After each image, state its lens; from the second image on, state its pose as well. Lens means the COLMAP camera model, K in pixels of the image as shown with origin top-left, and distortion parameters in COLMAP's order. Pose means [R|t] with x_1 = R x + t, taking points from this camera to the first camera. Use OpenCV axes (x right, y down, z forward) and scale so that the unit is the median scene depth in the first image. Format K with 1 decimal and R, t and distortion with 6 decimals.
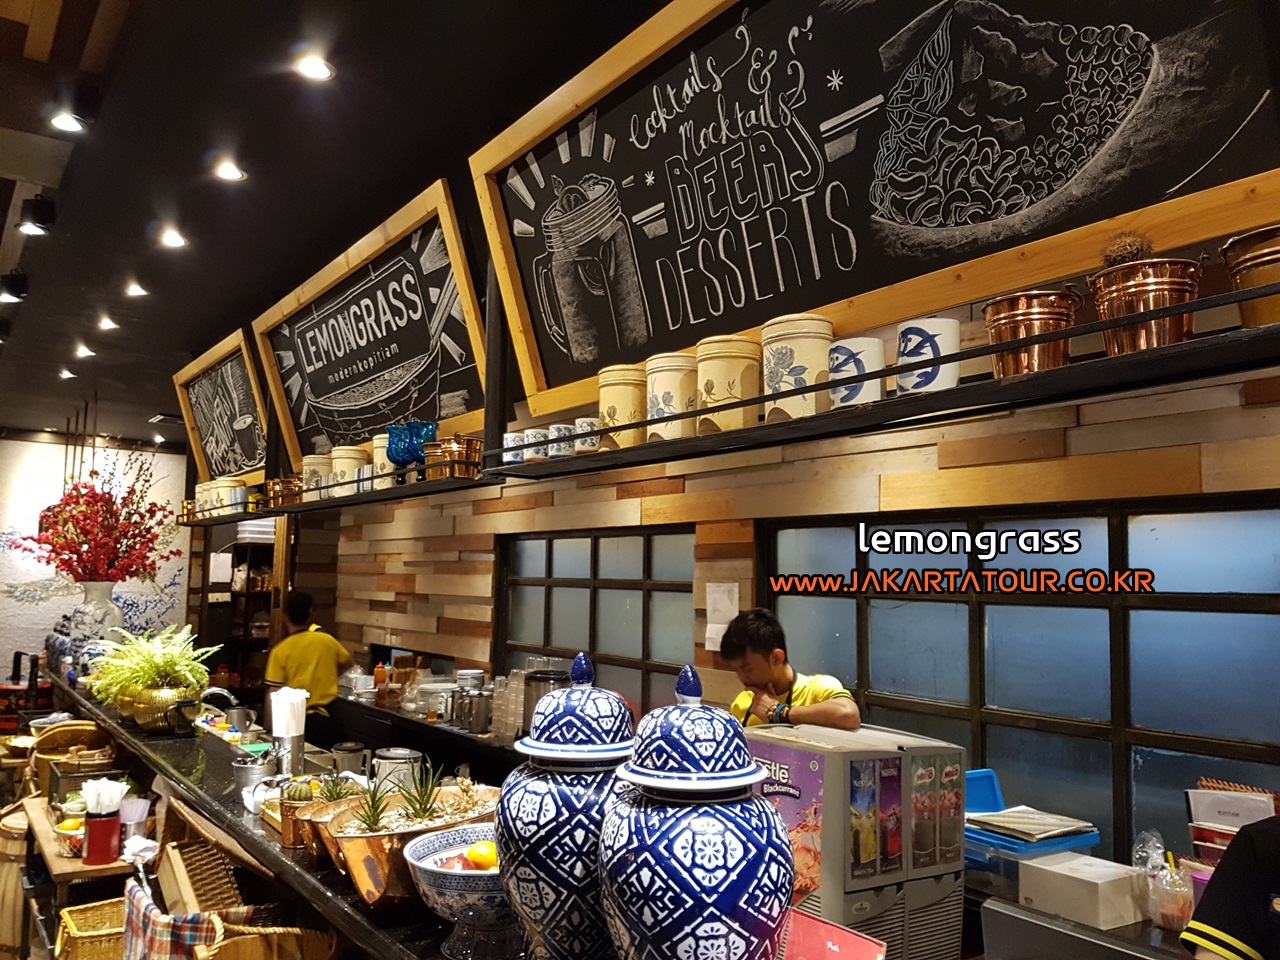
lens RADIAL K [[968.2, 0, 640.7], [0, 968.2, 481.0], [0, 0, 1]] dist [0.025738, -0.034078]
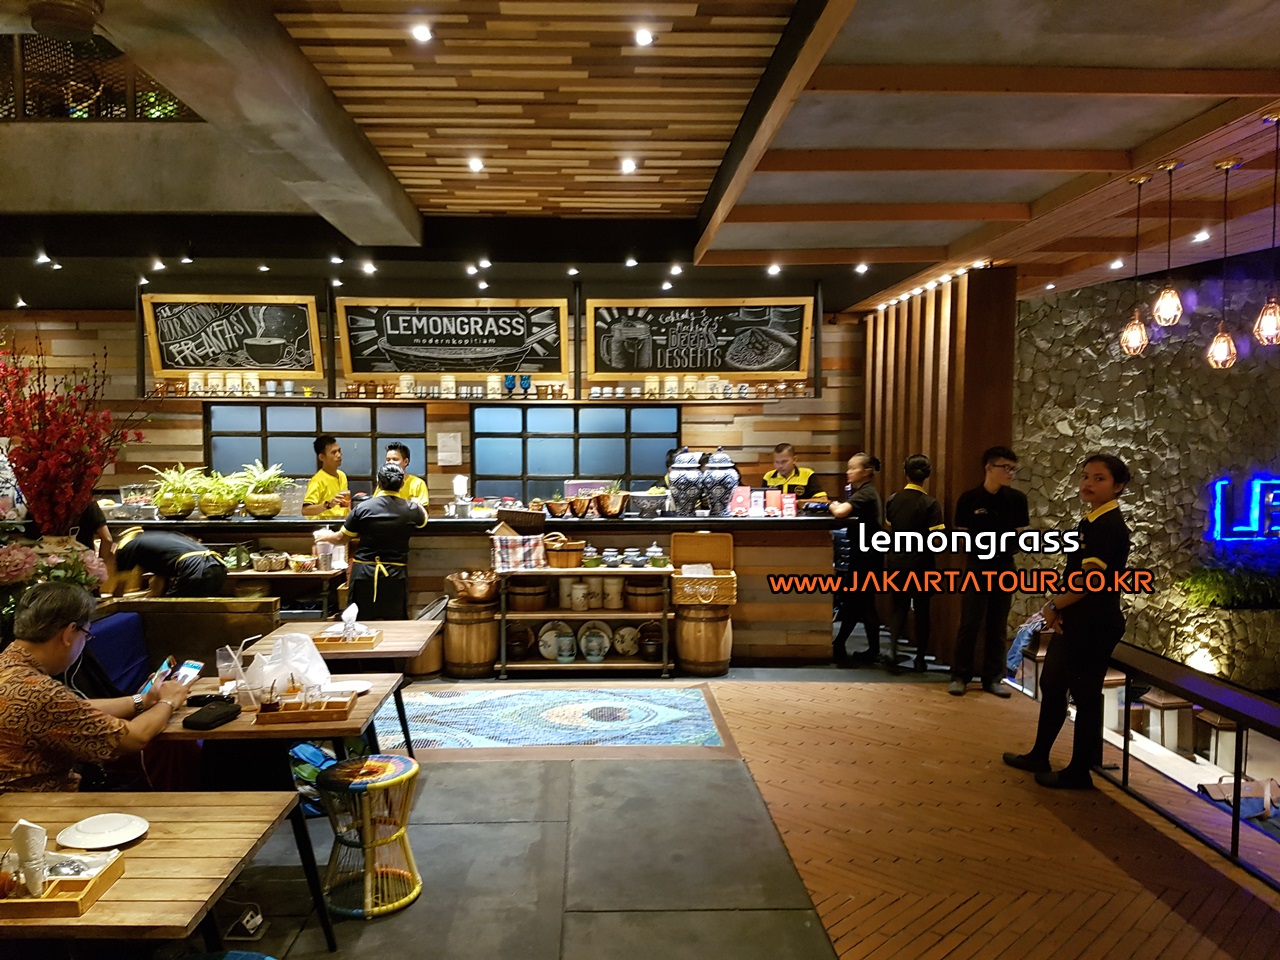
lens RADIAL K [[968.2, 0, 642.4], [0, 968.2, 481.3], [0, 0, 1]] dist [0.025738, -0.034078]
pose [[0.585869, -0.046446, 0.809074, -3.083225], [-0.075463, 0.990892, 0.111528, -0.123201], [-0.806885, -0.126396, 0.577028, -1.231634]]
